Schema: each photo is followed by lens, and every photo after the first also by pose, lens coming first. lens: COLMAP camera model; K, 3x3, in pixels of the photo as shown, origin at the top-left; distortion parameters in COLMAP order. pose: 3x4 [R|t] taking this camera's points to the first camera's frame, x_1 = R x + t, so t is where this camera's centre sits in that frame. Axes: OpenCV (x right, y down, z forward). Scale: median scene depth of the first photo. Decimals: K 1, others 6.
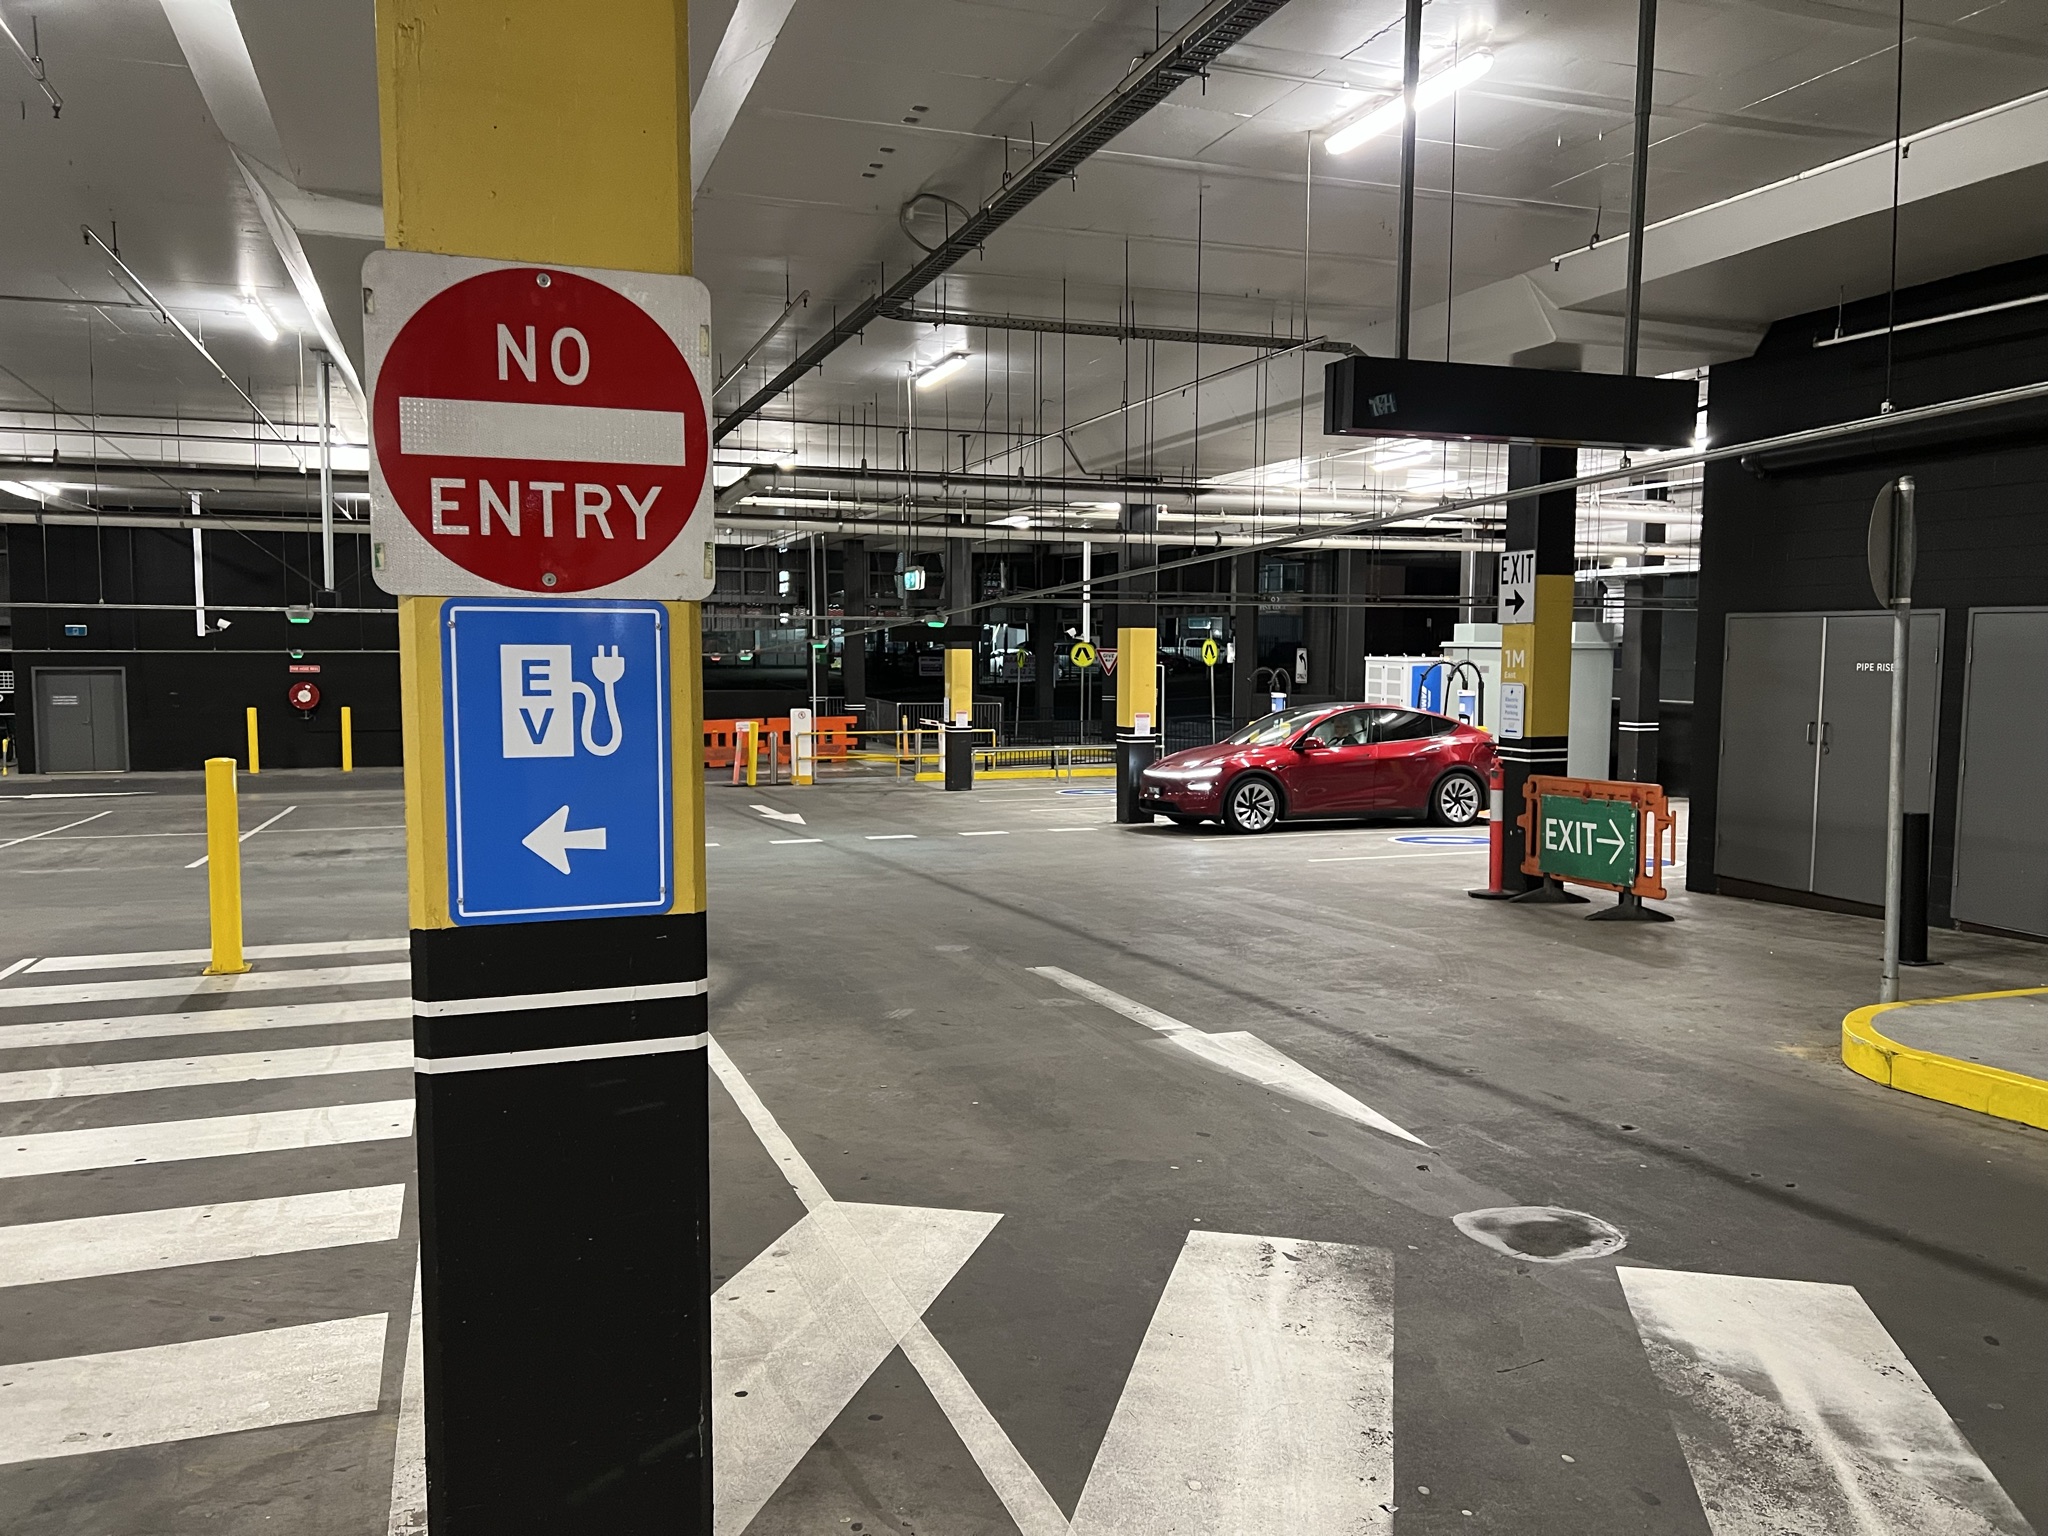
lens RADIAL K [[1540.3, 0, 1023.1], [0, 1540.3, 788.7], [0, 0, 1]] dist [0.066689, -0.001866]
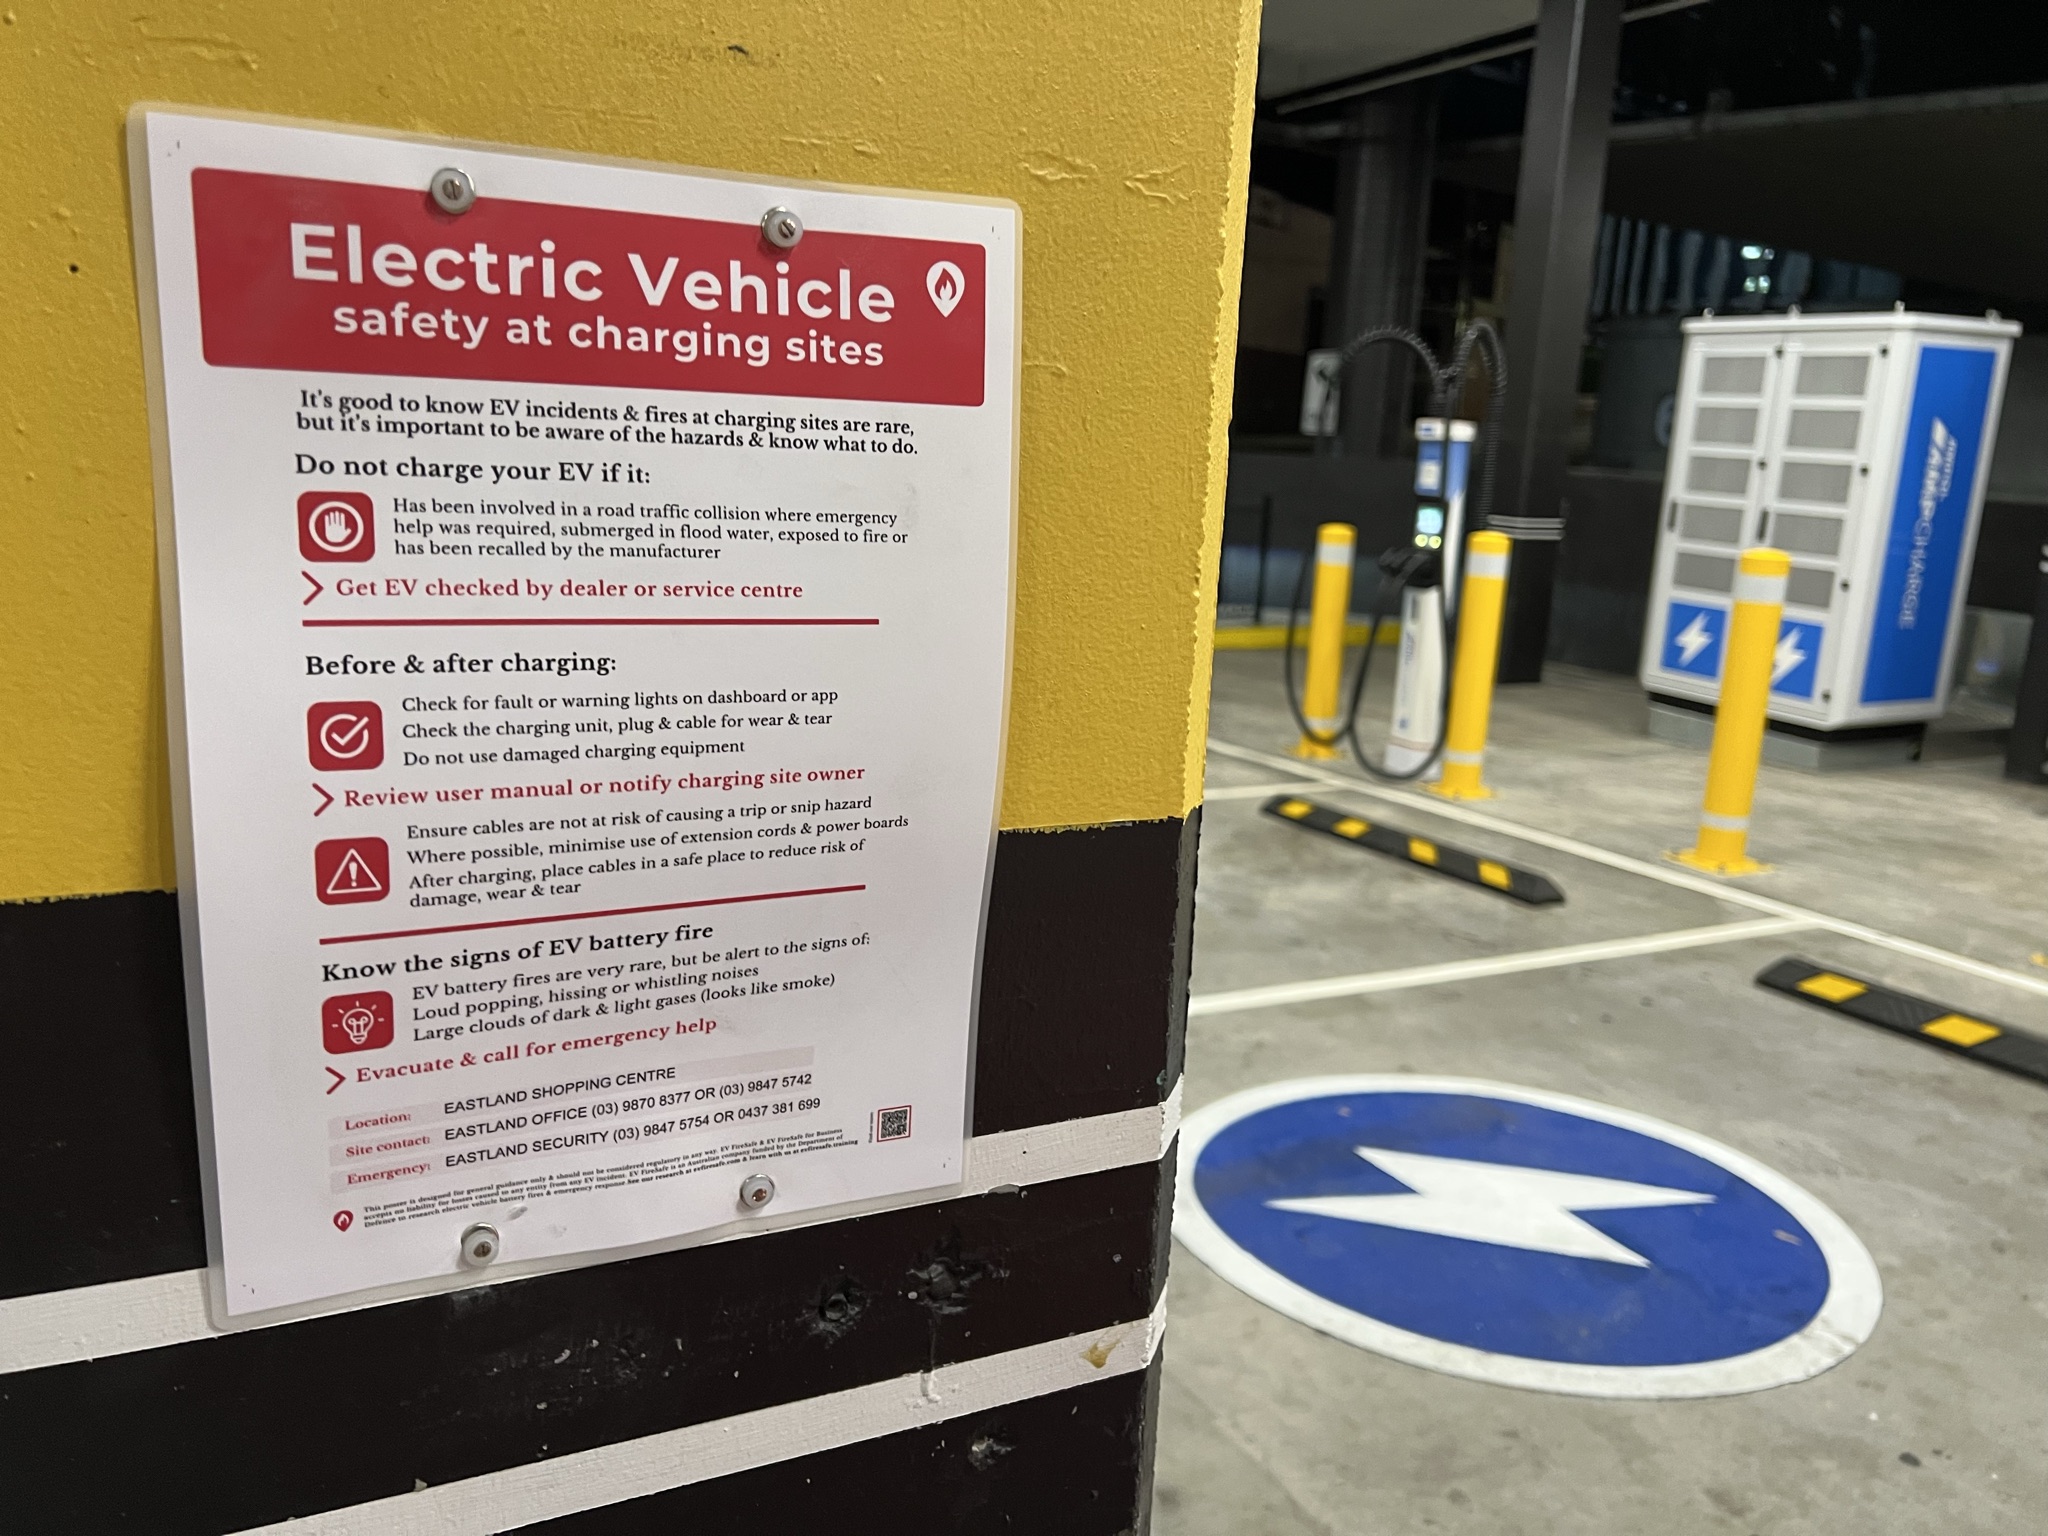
lens RADIAL K [[1540.3, 0, 1024.0], [0, 1540.3, 771.7], [0, 0, 1]] dist [0.066689, -0.001866]
pose [[0.992398, 0.022706, 0.120959, 0.077809], [-0.038032, 0.991308, 0.125944, -0.042873], [-0.117048, -0.129587, 0.984635, 0.951249]]
